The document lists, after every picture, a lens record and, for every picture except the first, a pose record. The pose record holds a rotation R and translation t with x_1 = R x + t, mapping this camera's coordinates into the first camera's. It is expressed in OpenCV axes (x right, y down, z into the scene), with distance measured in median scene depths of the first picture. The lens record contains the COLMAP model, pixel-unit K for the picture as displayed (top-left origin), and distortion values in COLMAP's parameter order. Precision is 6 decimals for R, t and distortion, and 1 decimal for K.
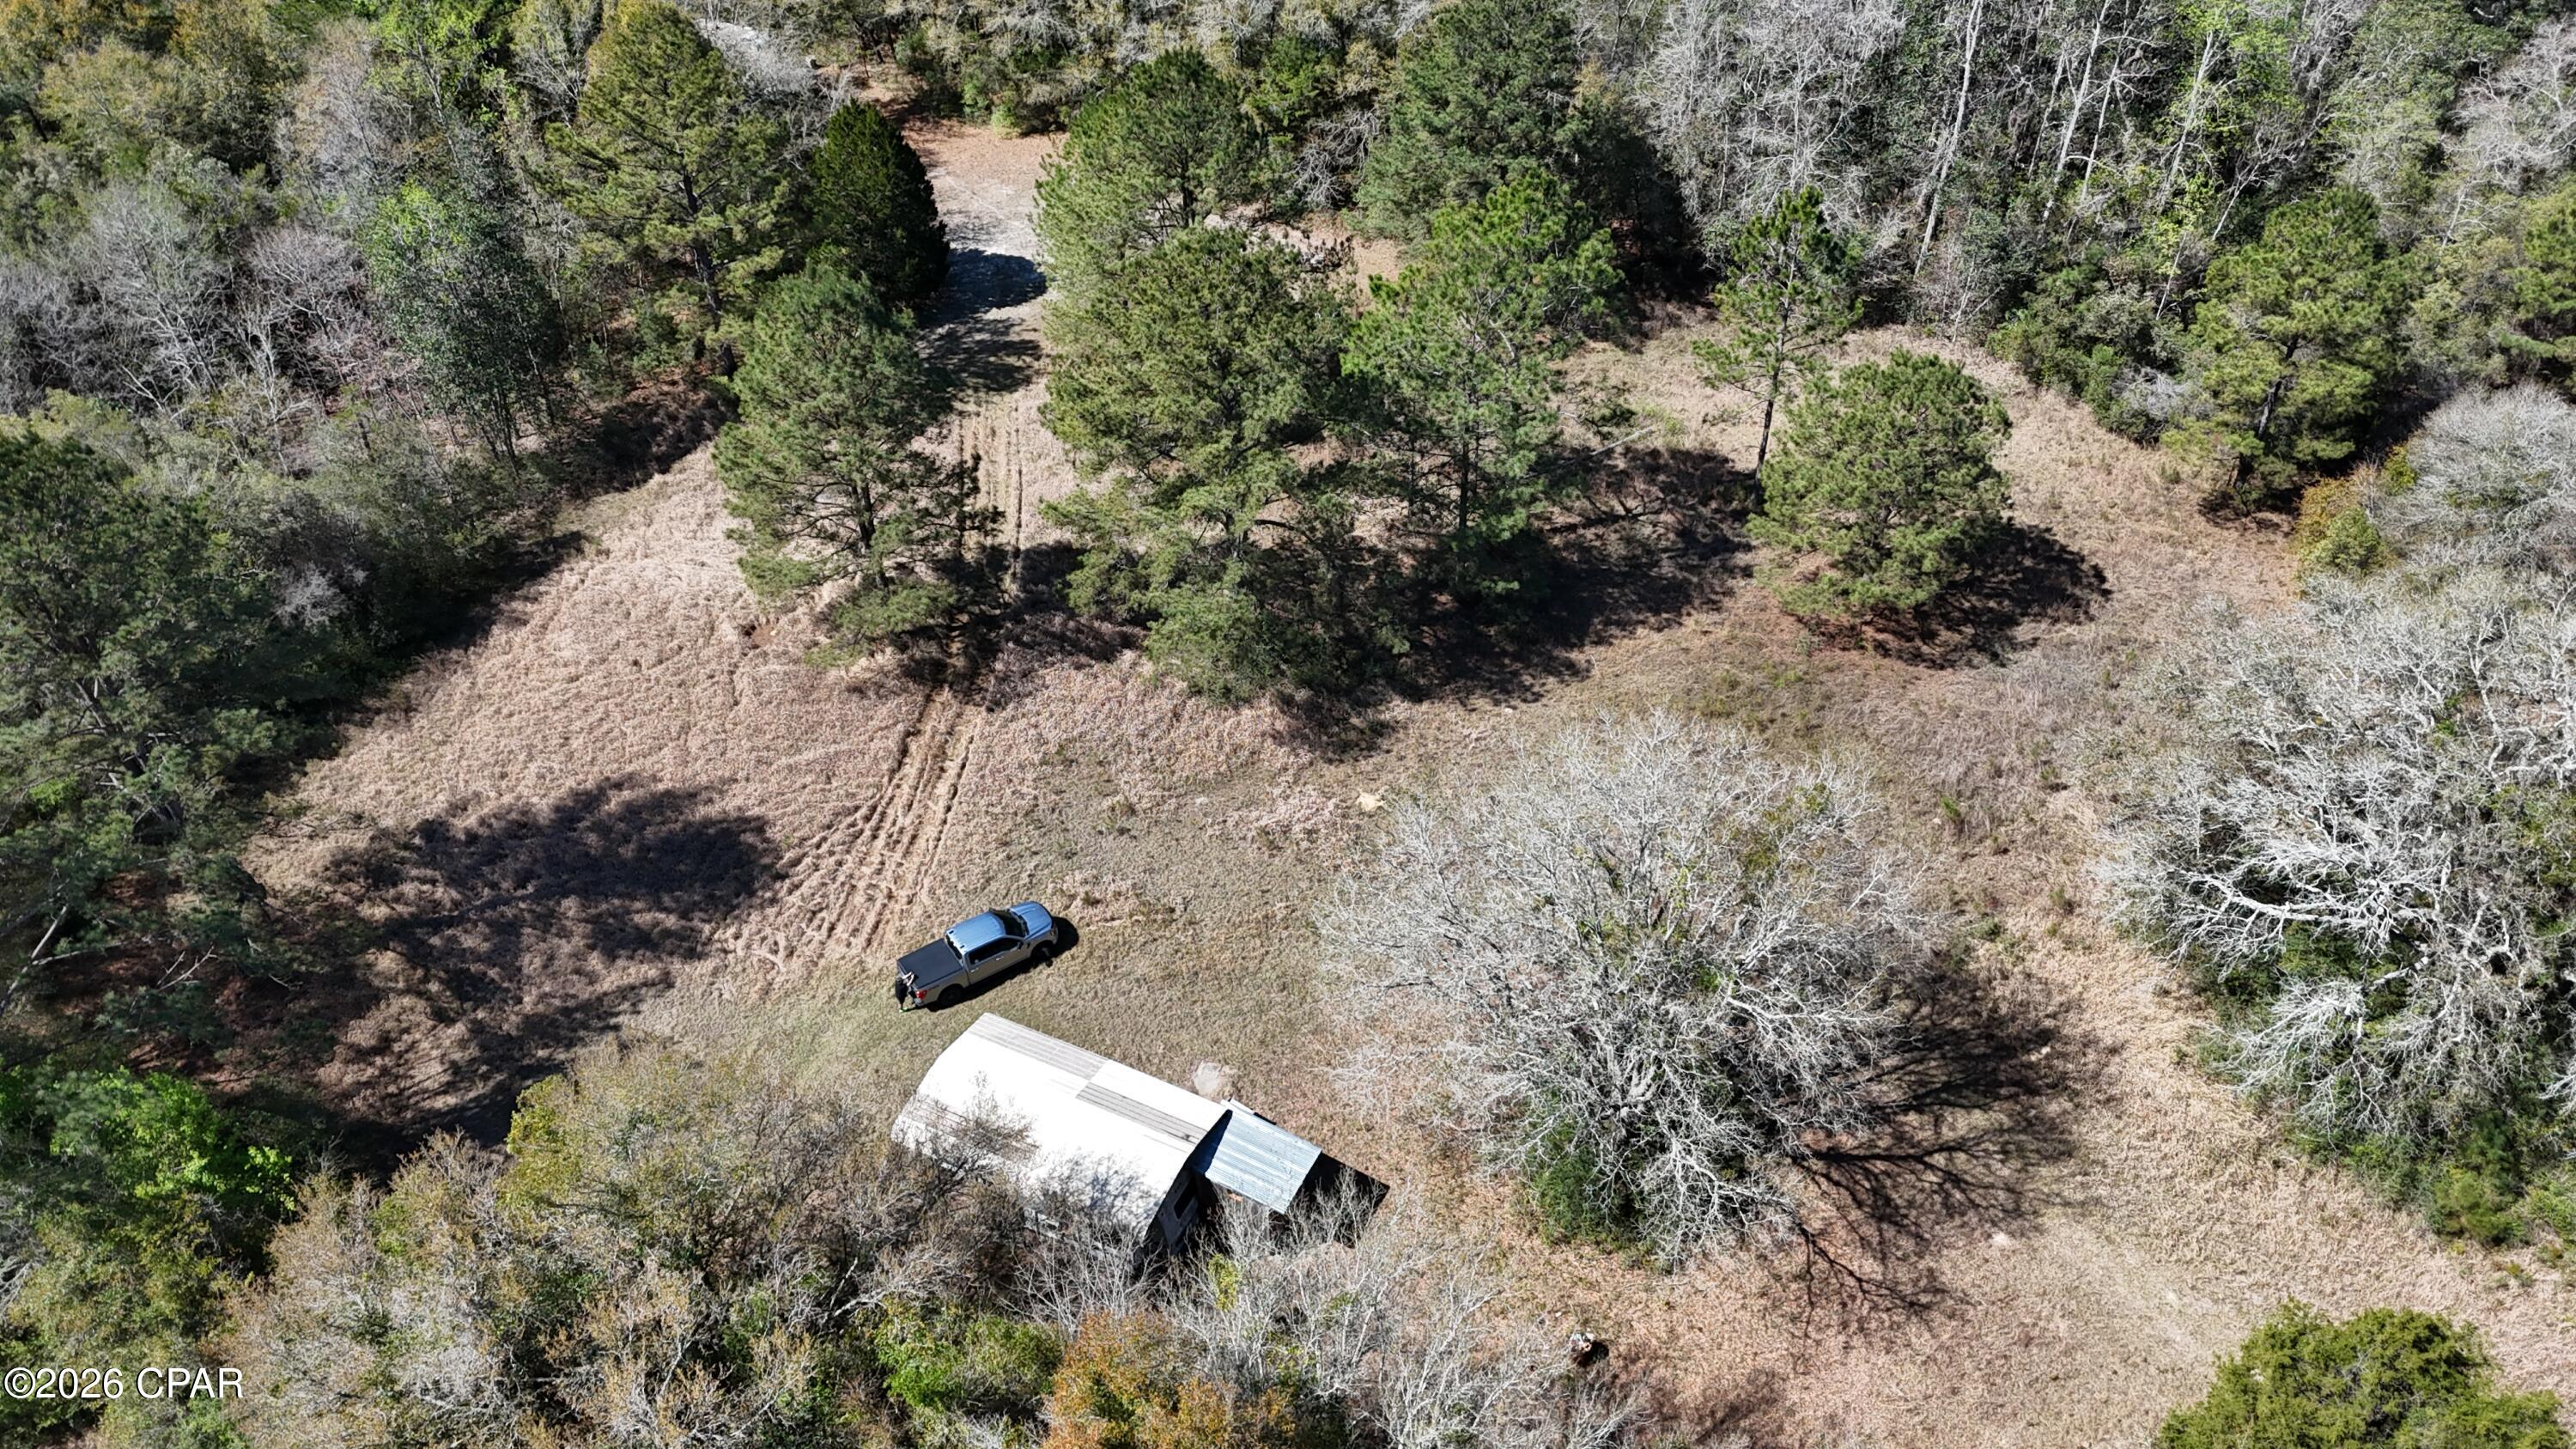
lens RADIAL K [[1808.0, 0, 1289.5], [0, 1808.0, 724.6], [0, 0, 1]] dist [0.000221, 0.000007]
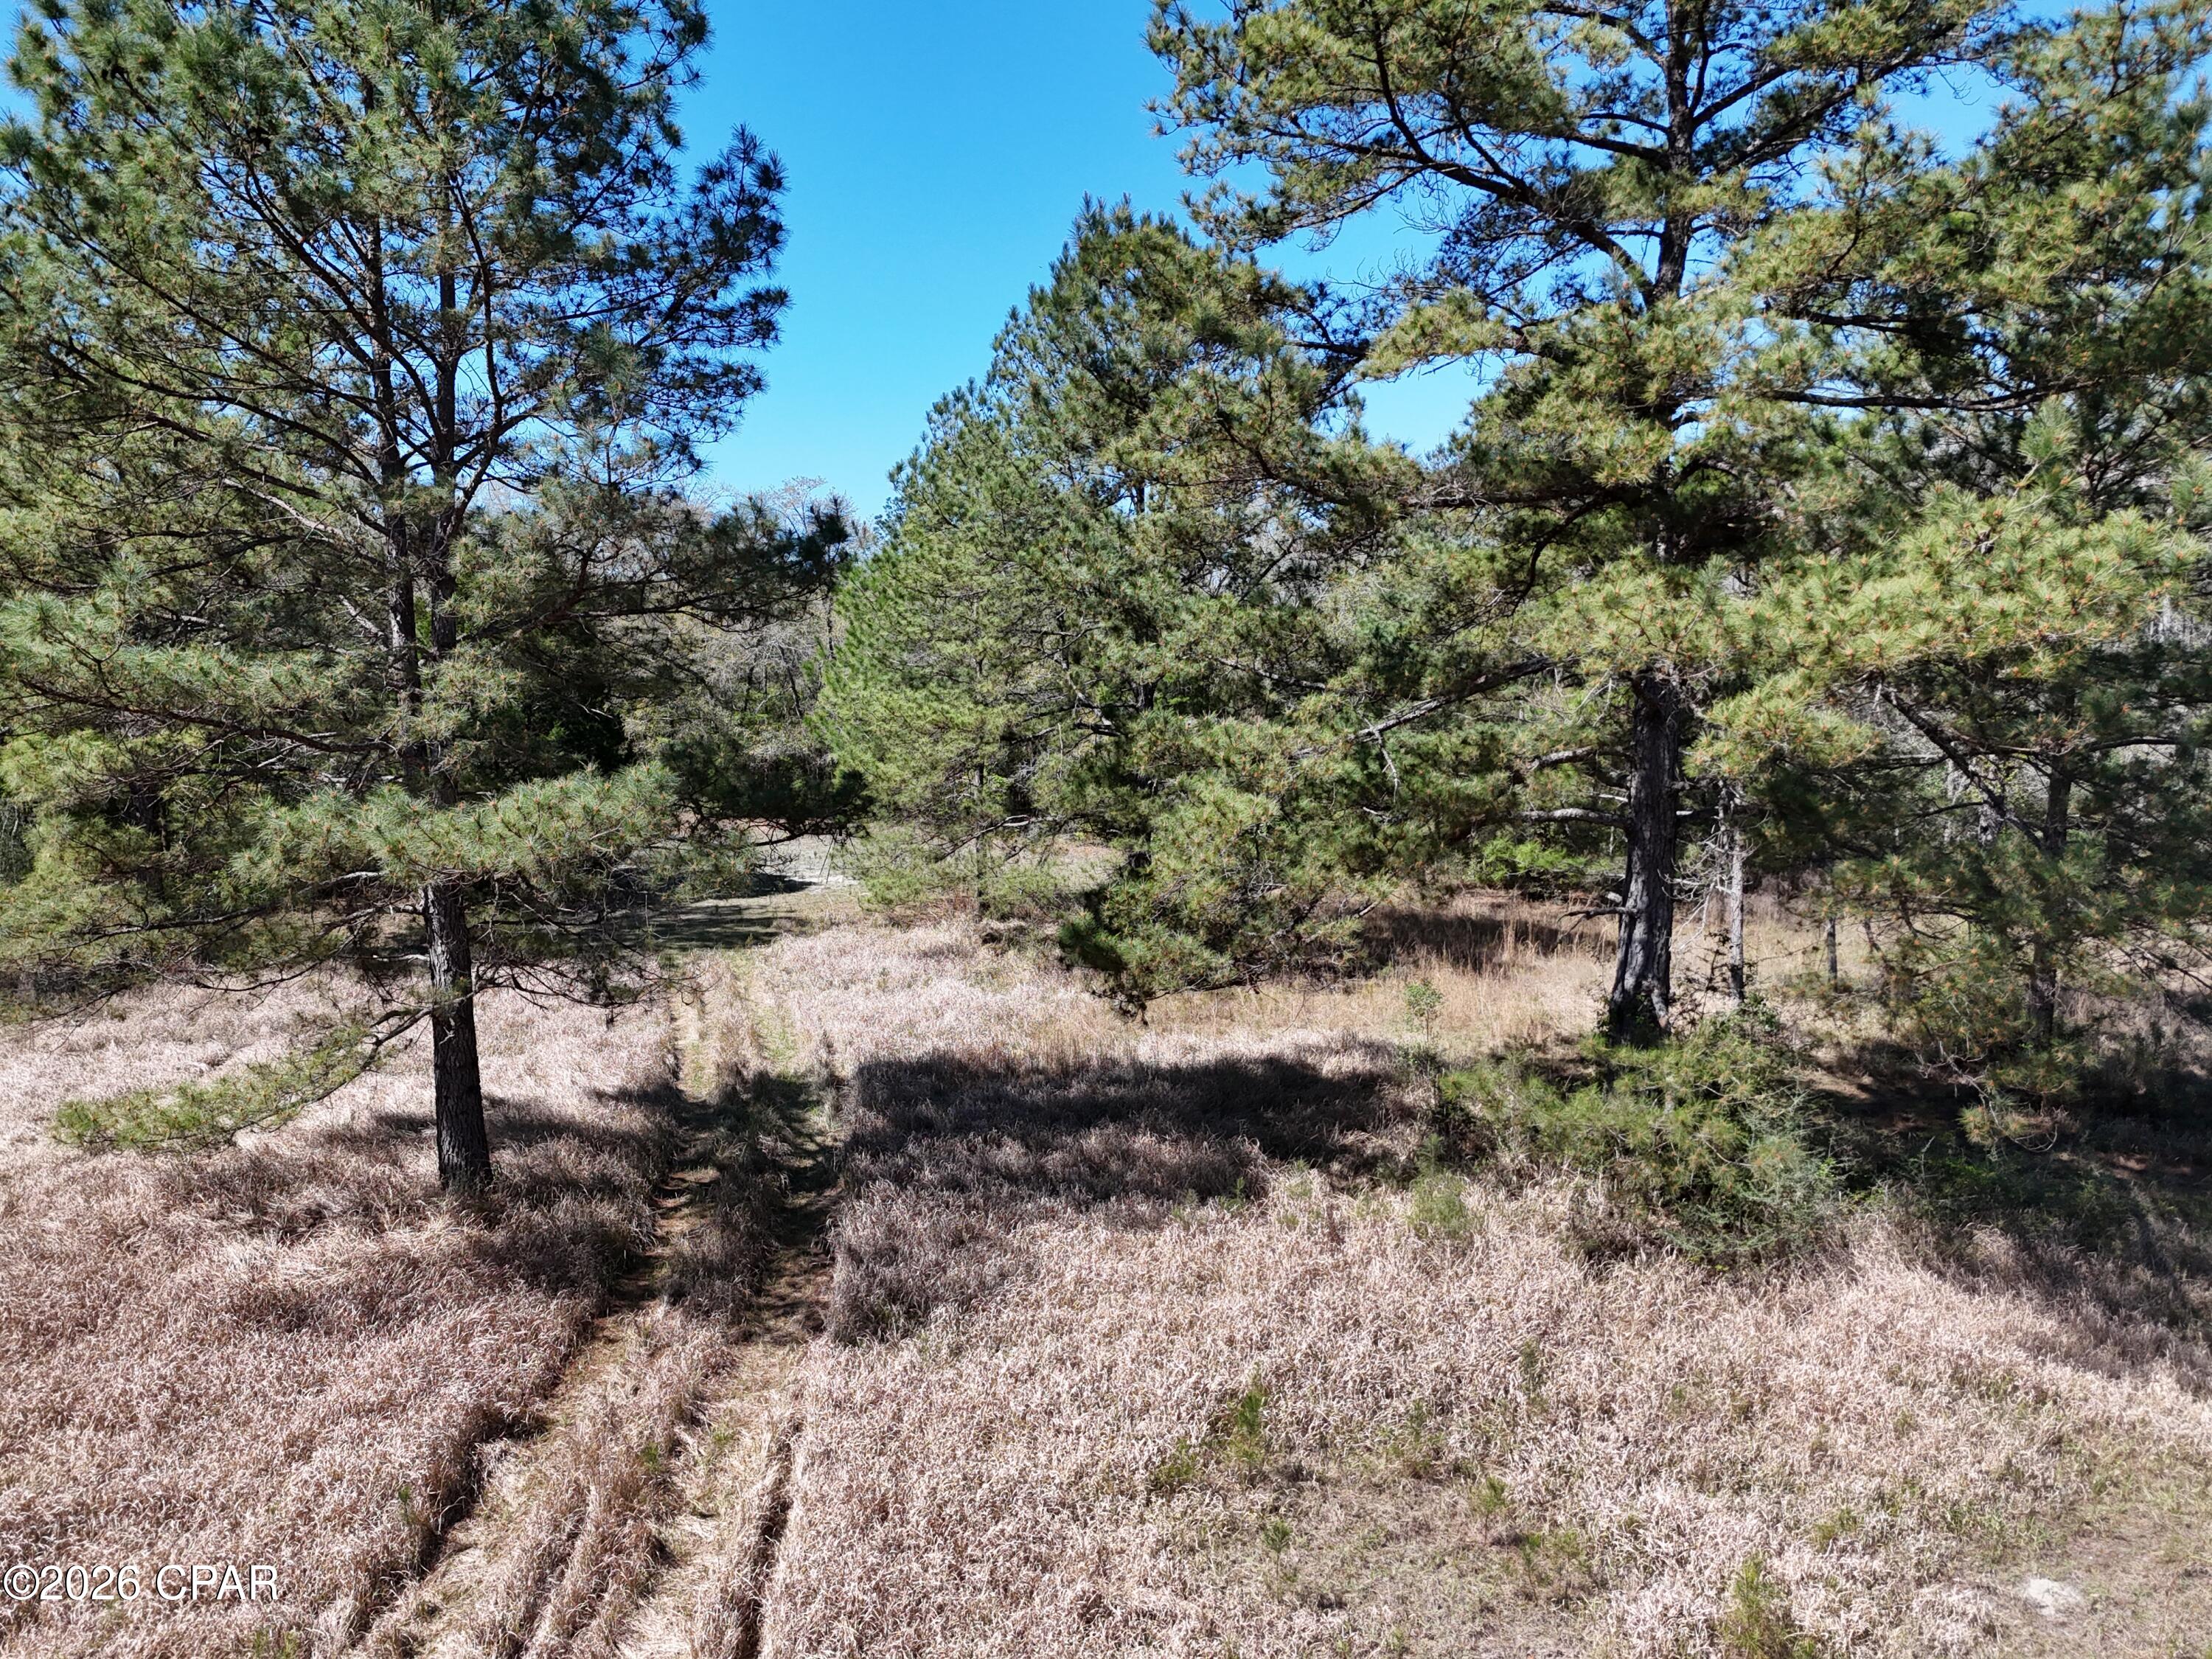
lens RADIAL K [[1554.0, 0, 1106.3], [0, 1554.0, 828.9], [0, 0, 1]] dist [-0.003242, -0.001247]
pose [[0.983811, -0.000158, 0.179211, -0.171357], [0.108562, 0.796159, -0.595269, 0.065676], [-0.142587, 0.605087, 0.783287, 0.800143]]
